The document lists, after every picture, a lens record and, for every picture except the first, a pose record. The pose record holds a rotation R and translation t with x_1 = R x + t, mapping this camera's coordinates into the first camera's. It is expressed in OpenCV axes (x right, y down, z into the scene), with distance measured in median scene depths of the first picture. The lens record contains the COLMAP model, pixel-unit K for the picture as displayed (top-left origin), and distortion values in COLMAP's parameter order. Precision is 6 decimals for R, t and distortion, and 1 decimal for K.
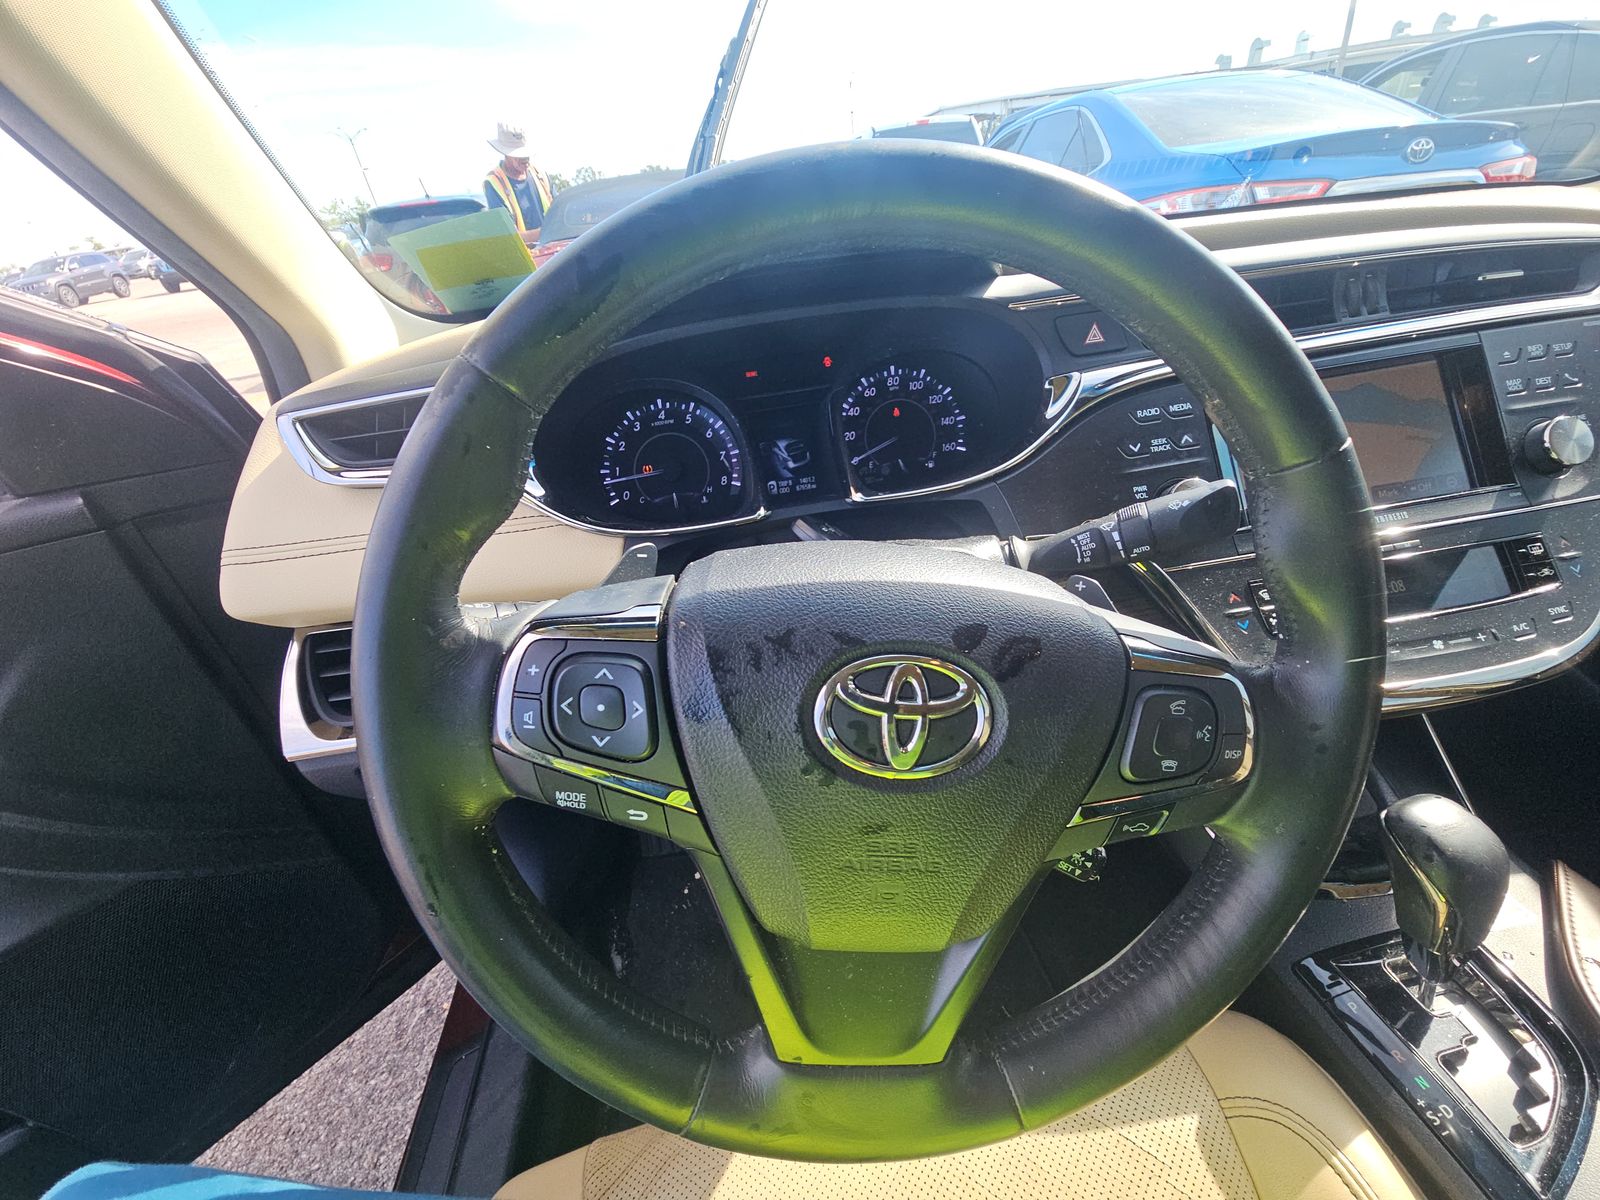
lens RADIAL K [[645.5, 0, 810.5], [0, 645.5, 605.7], [0, 0, 1]] dist [0.007948, -0.000751]
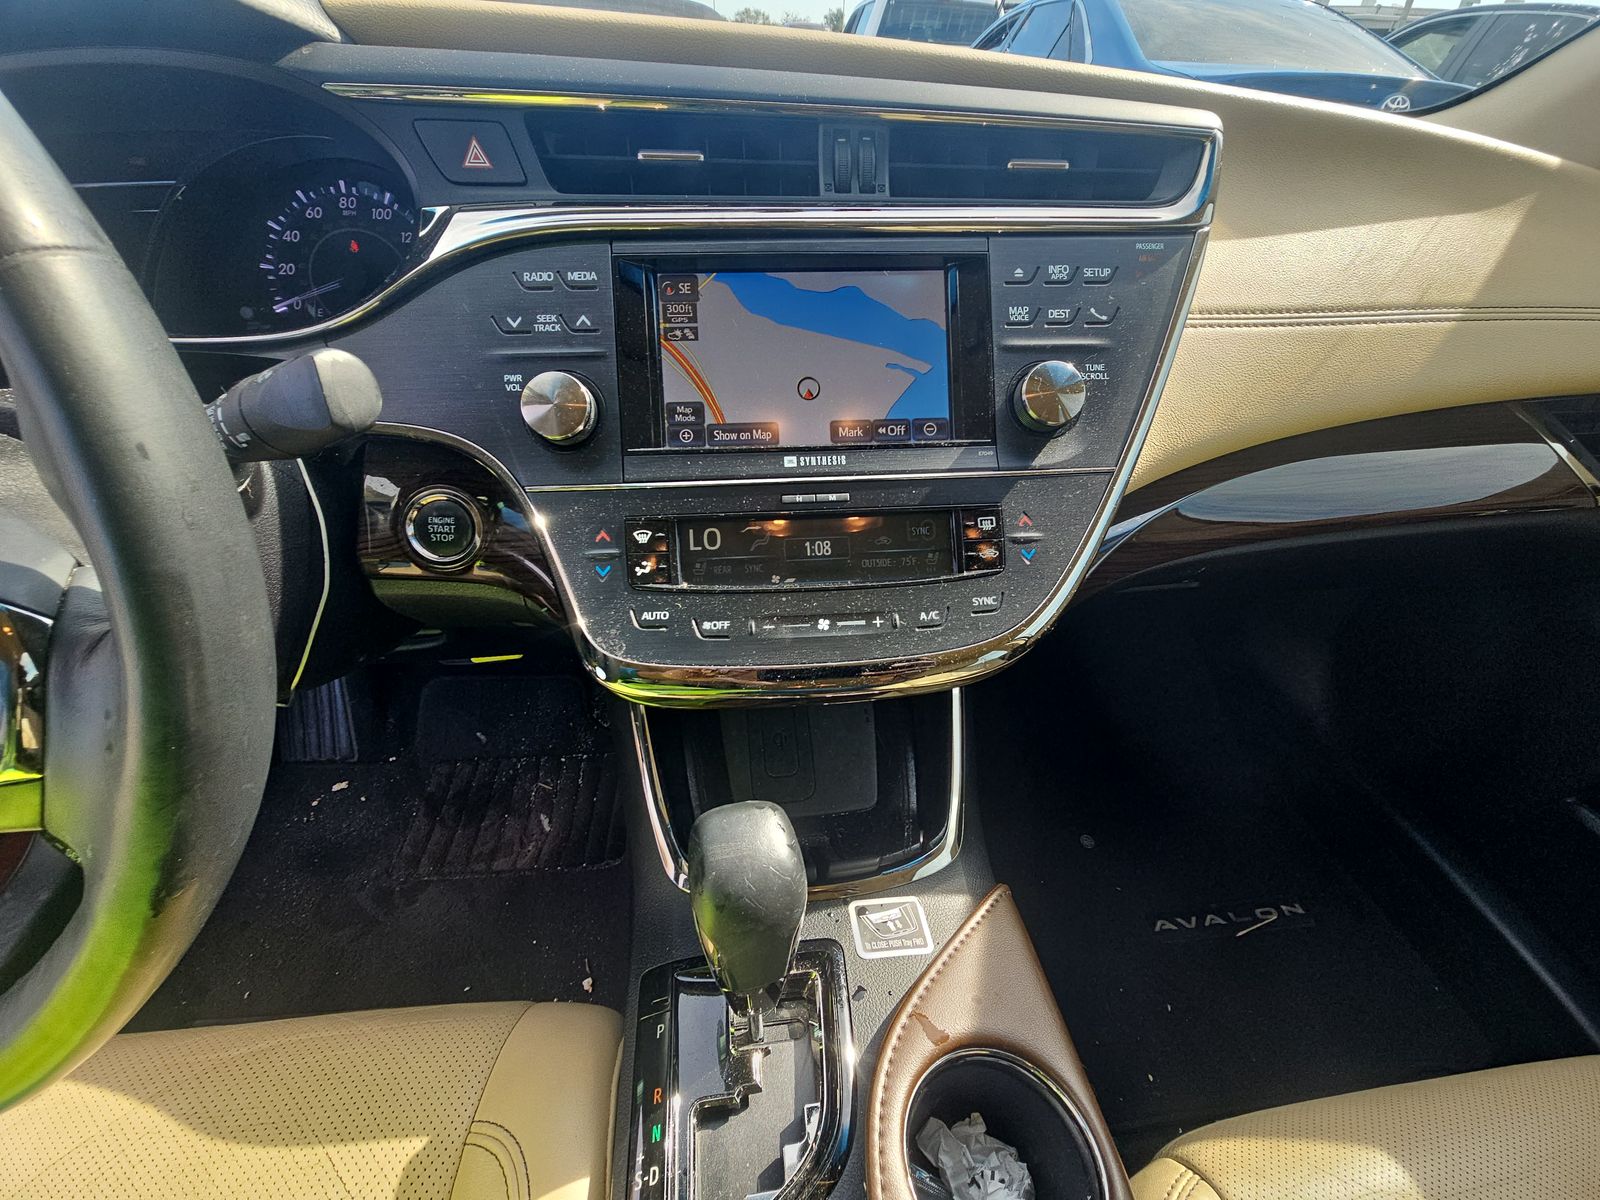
lens RADIAL K [[645.5, 0, 803.2], [0, 645.5, 587.4], [0, 0, 1]] dist [0.007948, -0.000751]
pose [[0.990577, 0.124303, 0.057505, 0.796121], [-0.129868, 0.985838, 0.106102, -0.059932], [-0.043502, -0.112571, 0.992691, 0.191139]]
